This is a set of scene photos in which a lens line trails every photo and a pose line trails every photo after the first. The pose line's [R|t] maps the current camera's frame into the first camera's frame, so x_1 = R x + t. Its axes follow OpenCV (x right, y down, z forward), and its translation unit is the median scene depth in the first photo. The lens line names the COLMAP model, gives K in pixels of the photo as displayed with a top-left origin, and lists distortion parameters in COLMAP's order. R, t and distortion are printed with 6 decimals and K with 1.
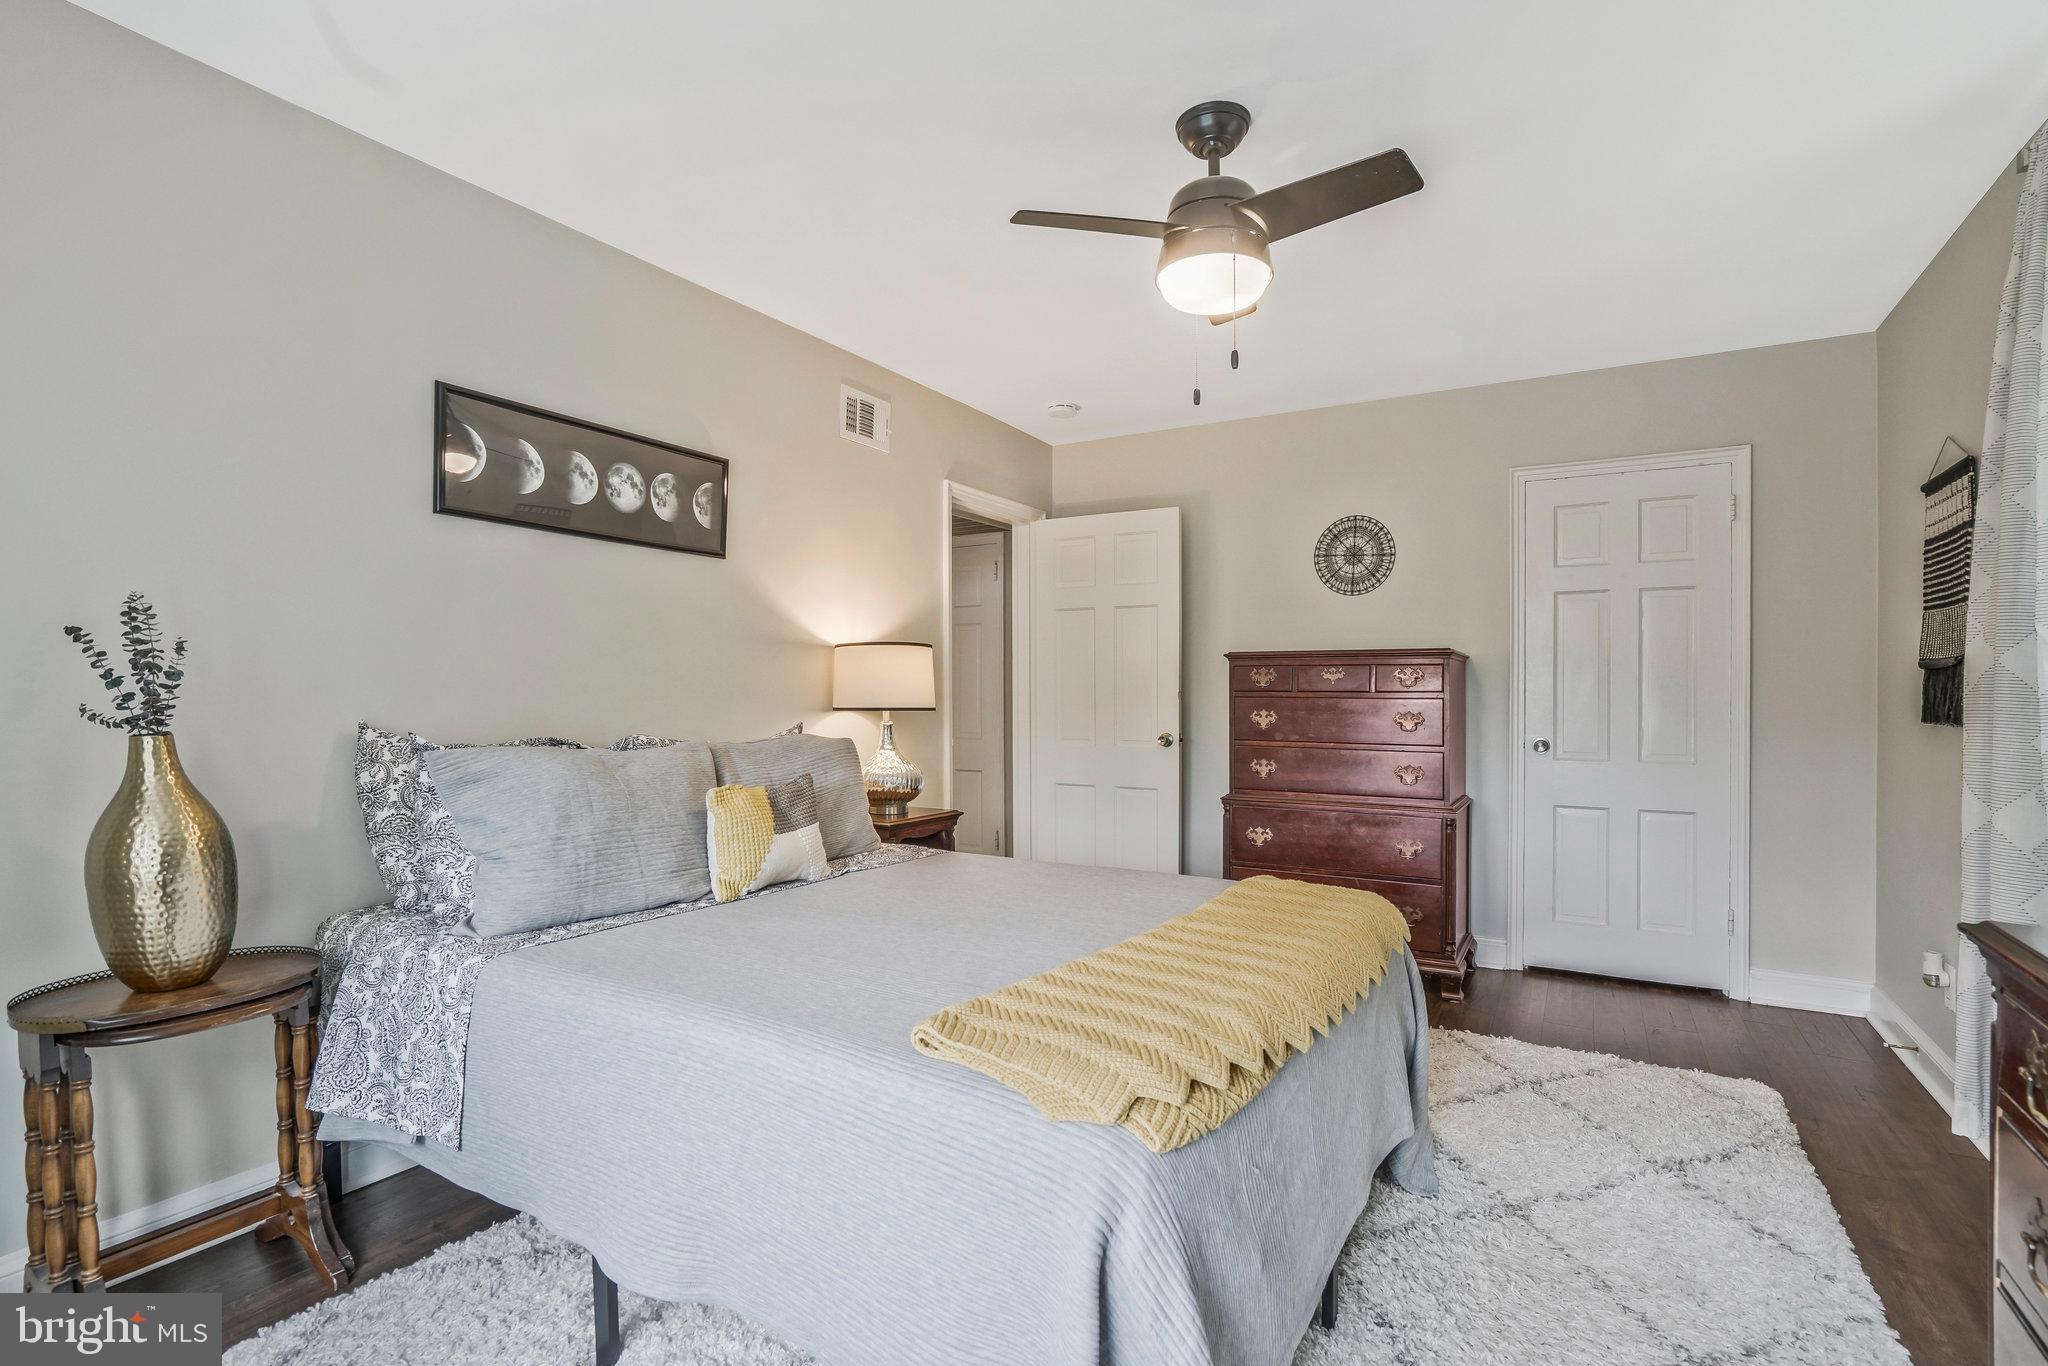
lens RADIAL K [[959.8, 0, 1017.8], [0, 959.8, 691.5], [0, 0, 1]] dist [-0.056182, 0.021859]
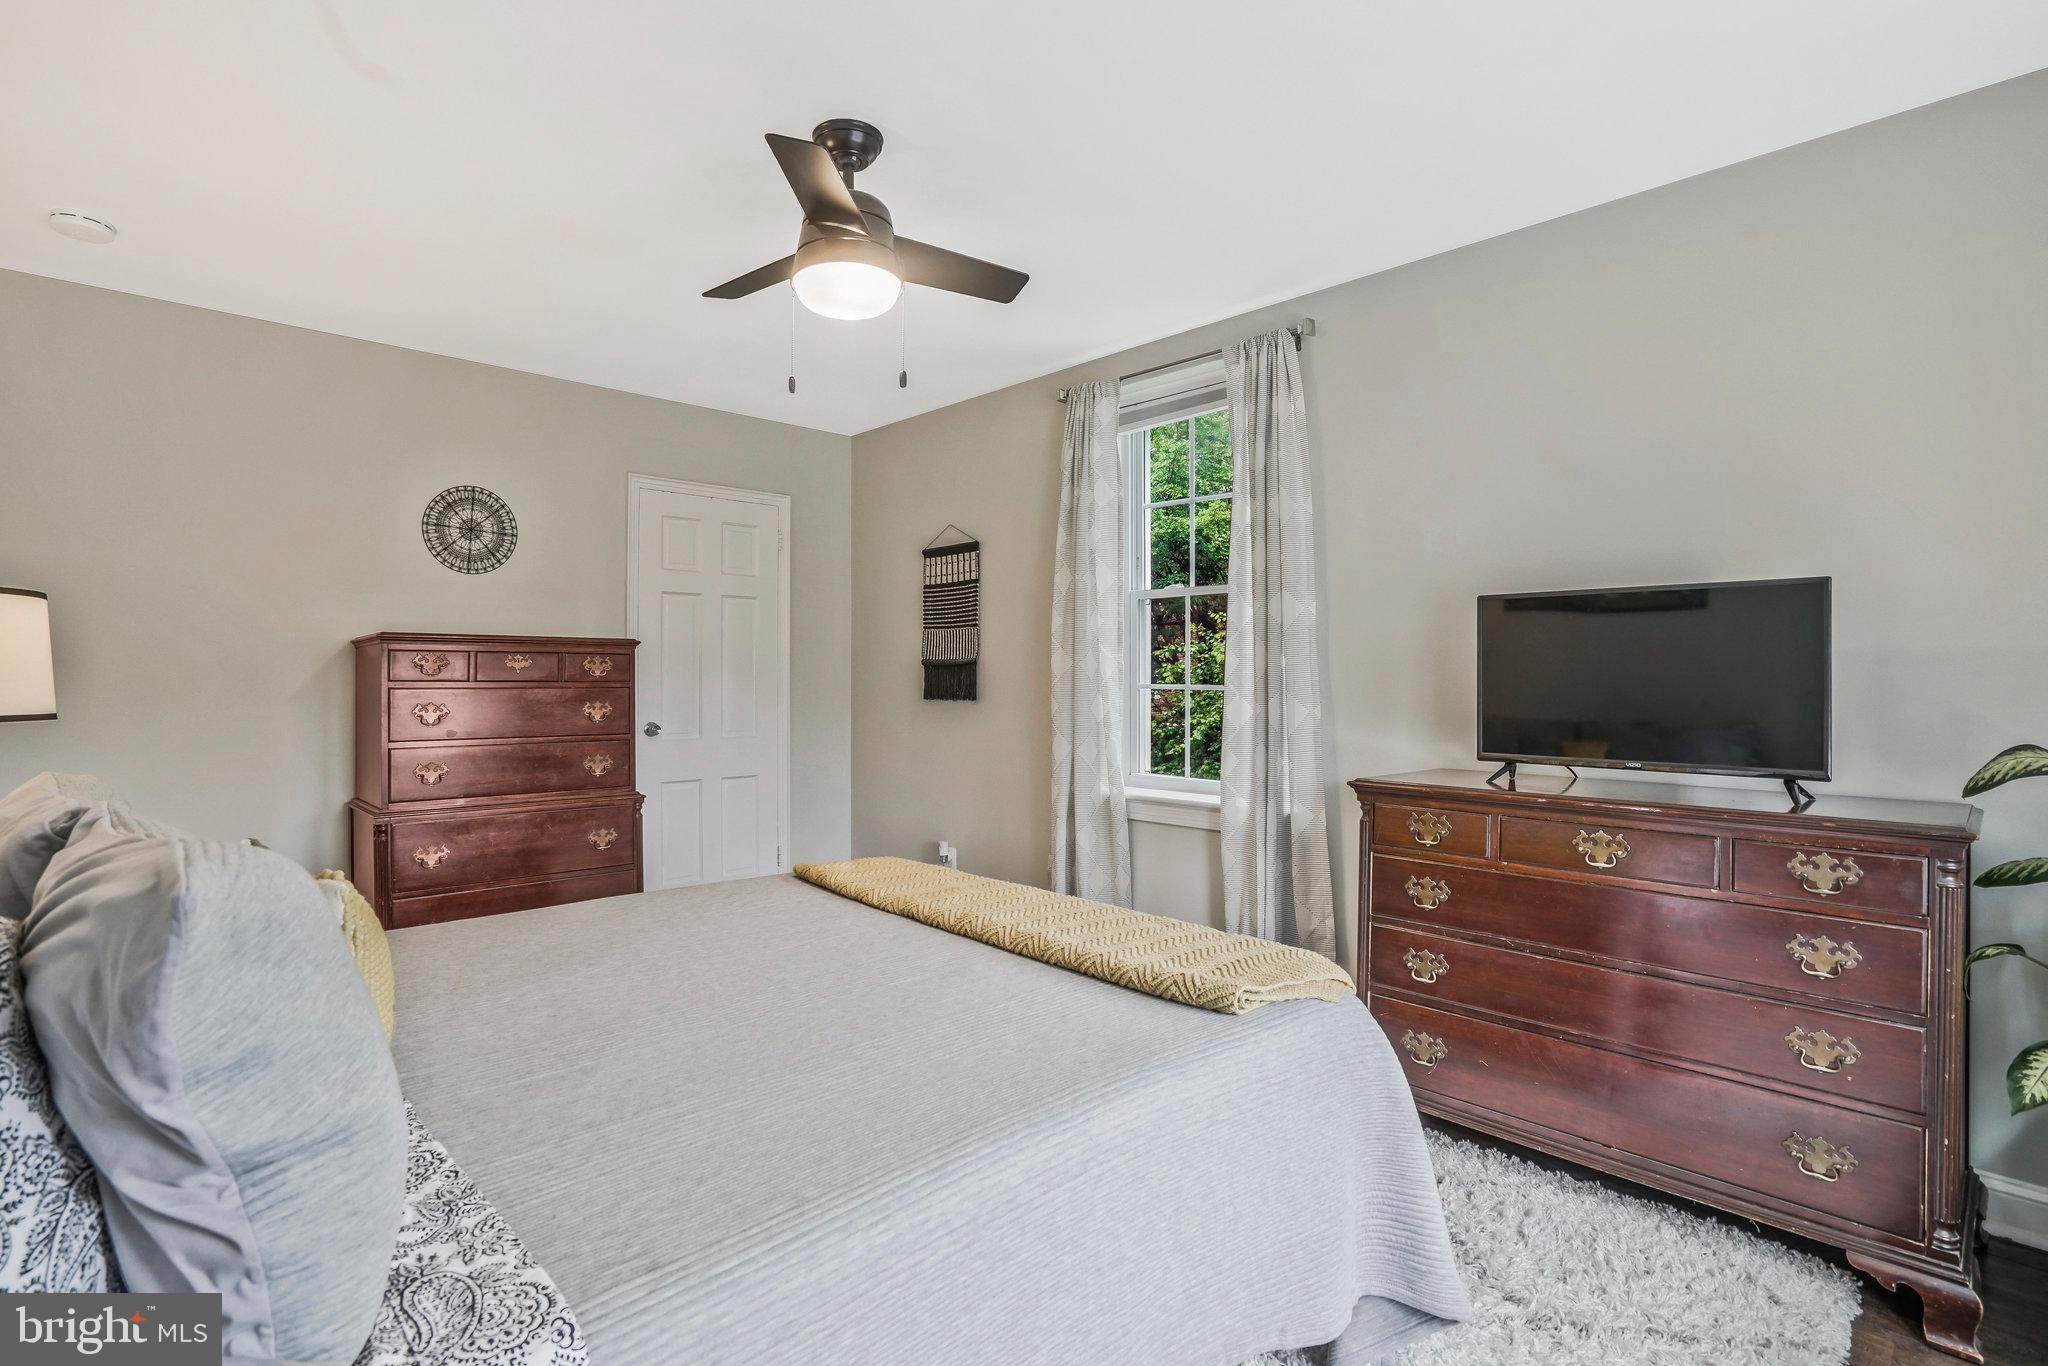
lens RADIAL K [[959.8, 0, 1017.1], [0, 959.8, 672.2], [0, 0, 1]] dist [-0.056182, 0.021859]
pose [[0.269354, 0.005405, 0.963026, -0.371461], [0.001894, 0.999979, -0.006143, -0.002010], [-0.963039, 0.003479, 0.269338, 0.267877]]
